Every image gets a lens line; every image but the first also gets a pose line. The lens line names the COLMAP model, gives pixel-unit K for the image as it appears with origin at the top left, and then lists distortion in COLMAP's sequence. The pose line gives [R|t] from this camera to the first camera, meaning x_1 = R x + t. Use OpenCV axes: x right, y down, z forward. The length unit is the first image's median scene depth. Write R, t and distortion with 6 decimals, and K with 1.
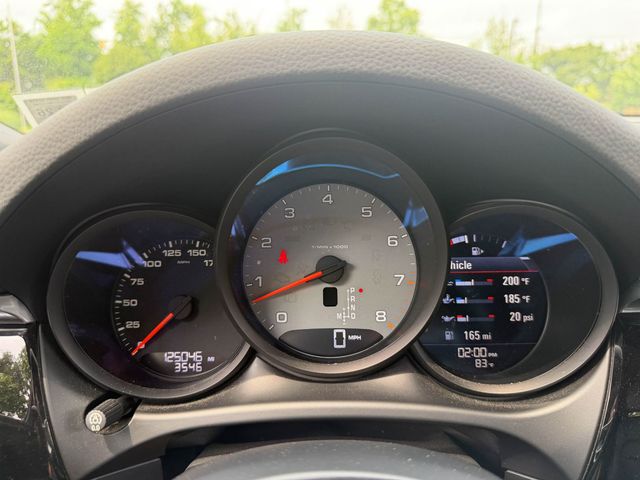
lens RADIAL K [[447.4, 0, 308.6], [0, 447.4, 243.8], [0, 0, 1]] dist [0.017170, -0.028788]
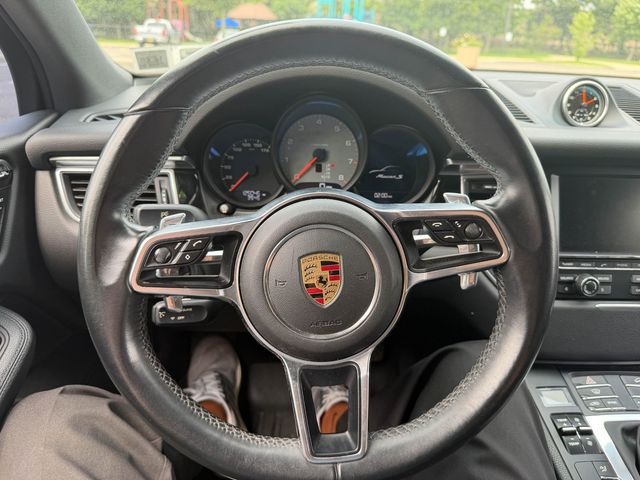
lens RADIAL K [[447.4, 0, 322.0], [0, 447.4, 244.4], [0, 0, 1]] dist [0.017170, -0.028788]
pose [[0.998065, 0.024650, 0.057084, -0.052353], [-0.033763, 0.985774, 0.164651, 0.126521], [-0.052213, -0.166260, 0.984699, -1.232025]]
